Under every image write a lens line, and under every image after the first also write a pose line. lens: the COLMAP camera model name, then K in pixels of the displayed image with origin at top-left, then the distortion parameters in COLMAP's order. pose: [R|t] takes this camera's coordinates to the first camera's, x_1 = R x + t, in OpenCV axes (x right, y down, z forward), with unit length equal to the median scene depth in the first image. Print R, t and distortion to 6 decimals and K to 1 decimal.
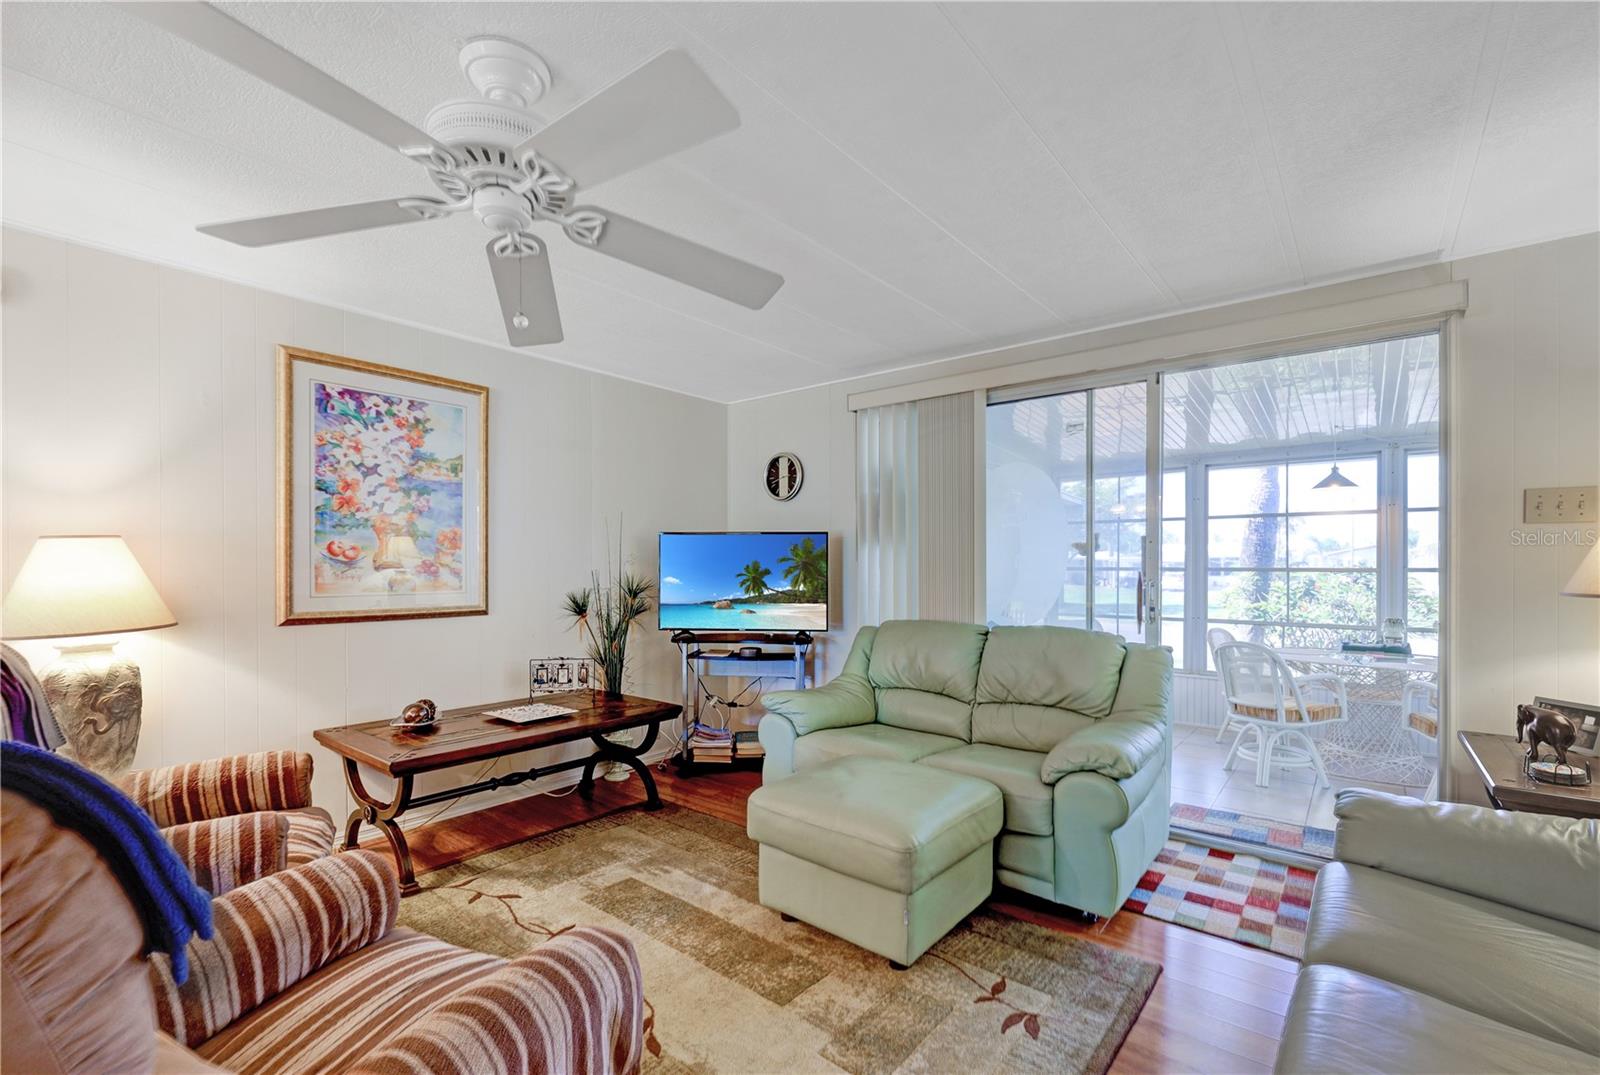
lens RADIAL K [[671.2, 0, 775.9], [0, 671.2, 571.8], [0, 0, 1]] dist [-0.026839, -0.000030]
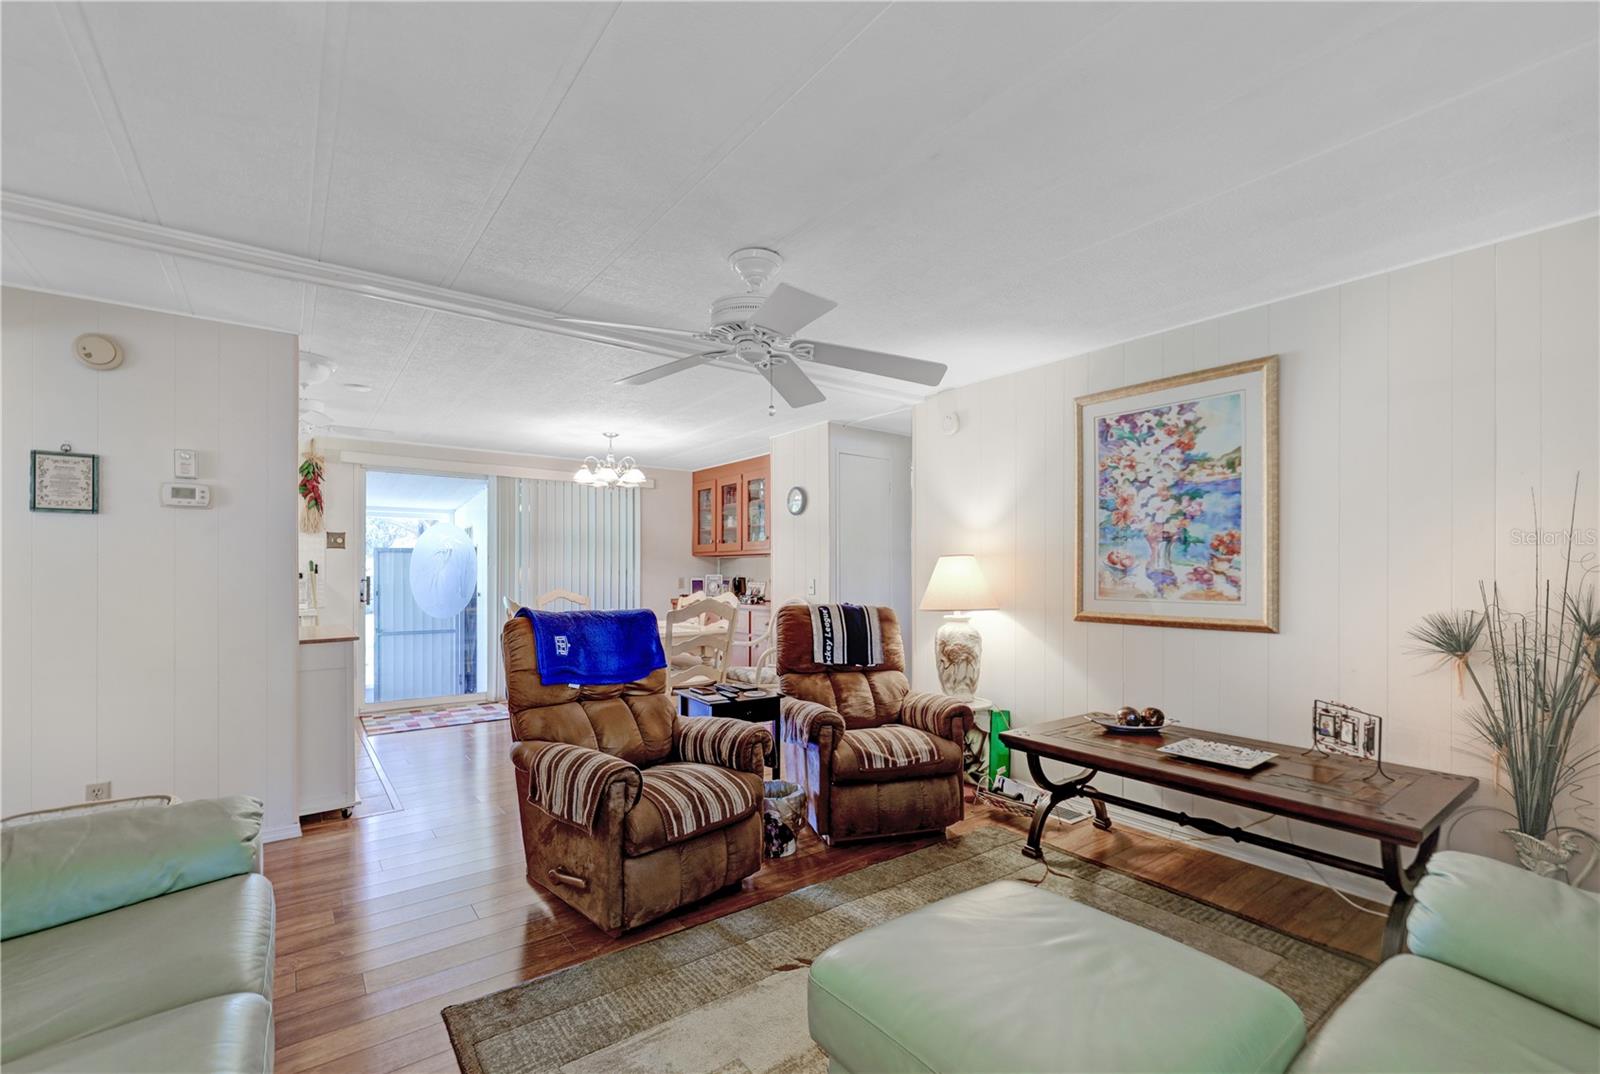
lens RADIAL K [[671.2, 0, 789.9], [0, 671.2, 571.7], [0, 0, 1]] dist [-0.026839, -0.000030]
pose [[-0.222916, -0.004990, -0.974825, 0.537269], [-0.013079, 0.999912, -0.002128, -0.001978], [0.974750, 0.012276, -0.222962, 0.663597]]
